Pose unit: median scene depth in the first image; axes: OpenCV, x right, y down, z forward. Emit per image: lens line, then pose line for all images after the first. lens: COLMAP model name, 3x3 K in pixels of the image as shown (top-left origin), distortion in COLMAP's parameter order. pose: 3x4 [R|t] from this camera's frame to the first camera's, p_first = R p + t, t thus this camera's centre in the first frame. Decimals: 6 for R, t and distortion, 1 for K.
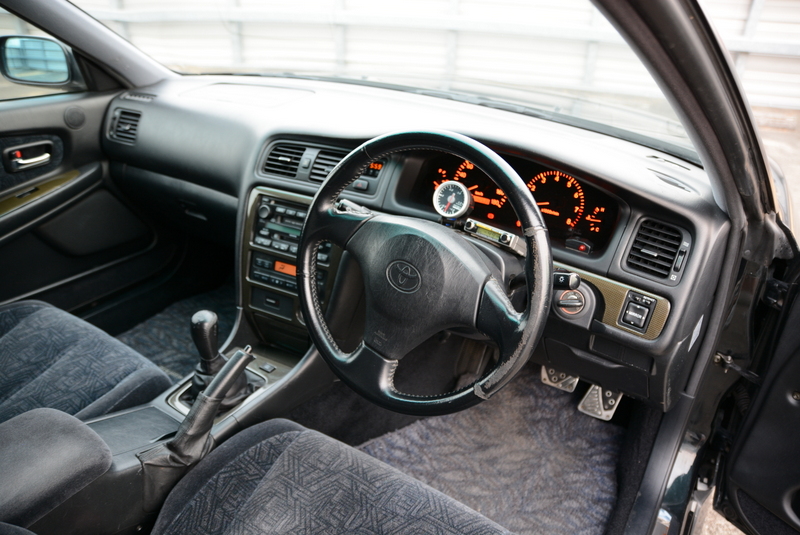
lens RADIAL K [[590.9, 0, 403.1], [0, 590.9, 270.6], [0, 0, 1]] dist [-0.127783, 0.078272]
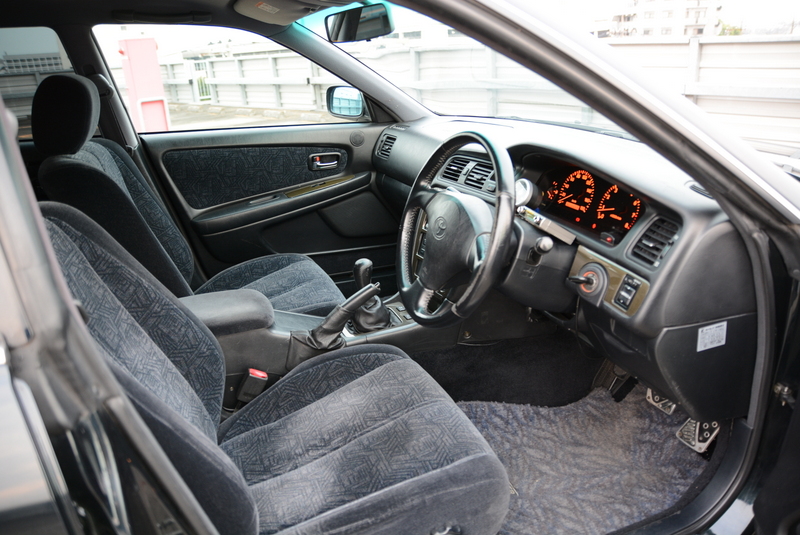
lens RADIAL K [[590.9, 0, 403.1], [0, 590.9, 270.6], [0, 0, 1]] dist [-0.127783, 0.078272]
pose [[0.810329, 0.152795, -0.565704, 0.505684], [-0.222429, 0.973356, -0.055713, 0.140861], [0.542118, 0.170975, 0.822724, -0.136378]]
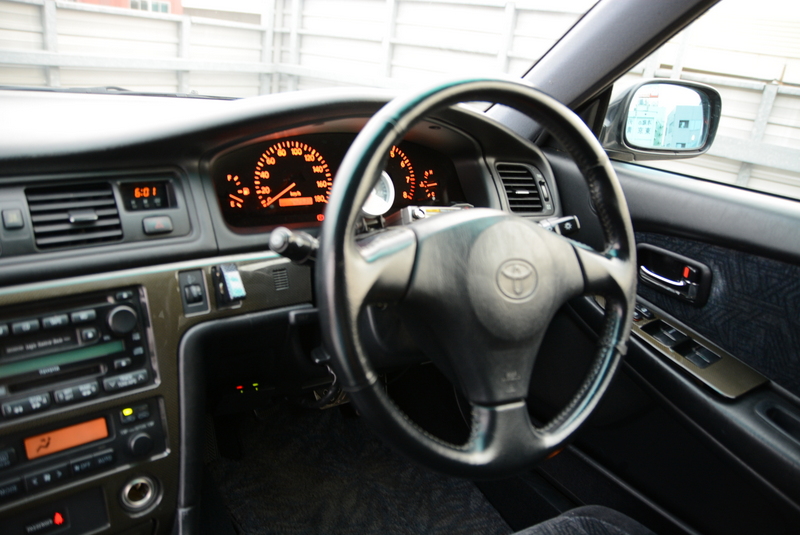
lens RADIAL K [[590.9, 0, 403.1], [0, 590.9, 270.6], [0, 0, 1]] dist [-0.127783, 0.078272]
pose [[0.415920, -0.312715, 0.853944, -0.433345], [0.346064, 0.922795, 0.169375, -0.112048], [-0.840982, 0.225073, 0.492028, 0.514519]]
